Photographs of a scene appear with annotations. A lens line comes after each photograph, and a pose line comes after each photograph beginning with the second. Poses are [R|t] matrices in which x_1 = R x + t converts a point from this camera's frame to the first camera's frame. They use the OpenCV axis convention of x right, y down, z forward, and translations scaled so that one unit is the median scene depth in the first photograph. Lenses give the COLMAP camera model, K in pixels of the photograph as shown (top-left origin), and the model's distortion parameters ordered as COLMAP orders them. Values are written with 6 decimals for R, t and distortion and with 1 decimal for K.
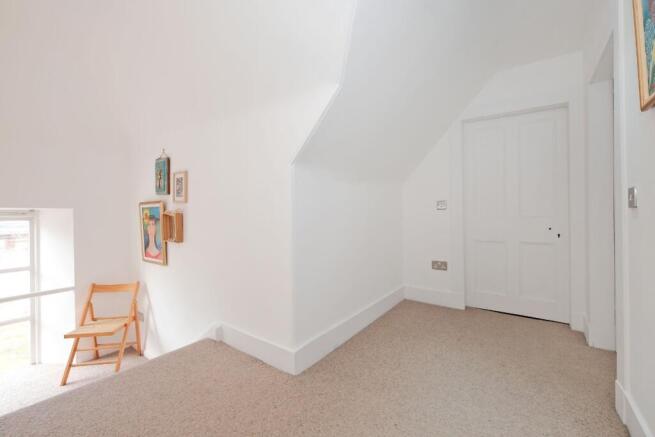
lens RADIAL K [[277.8, 0, 329.2], [0, 277.8, 216.3], [0, 0, 1]] dist [-0.000508, -0.000057]
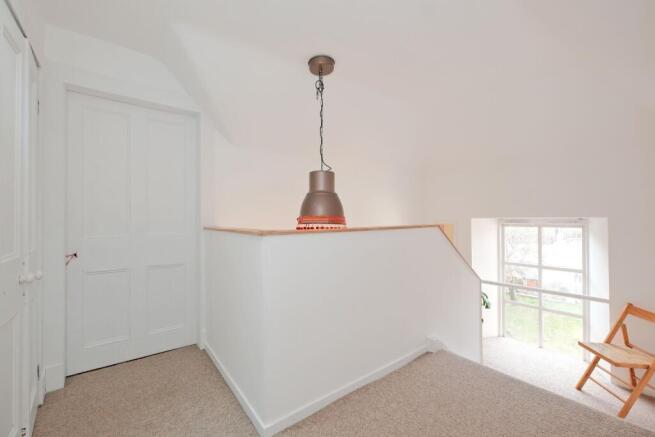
lens RADIAL K [[277.8, 0, 329.2], [0, 277.8, 216.3], [0, 0, 1]] dist [-0.000508, -0.000057]
pose [[-0.290495, -0.004266, -0.956867, 0.259879], [0.002801, 0.999982, -0.005308, -0.027626], [0.956872, -0.004222, -0.290478, 0.365930]]
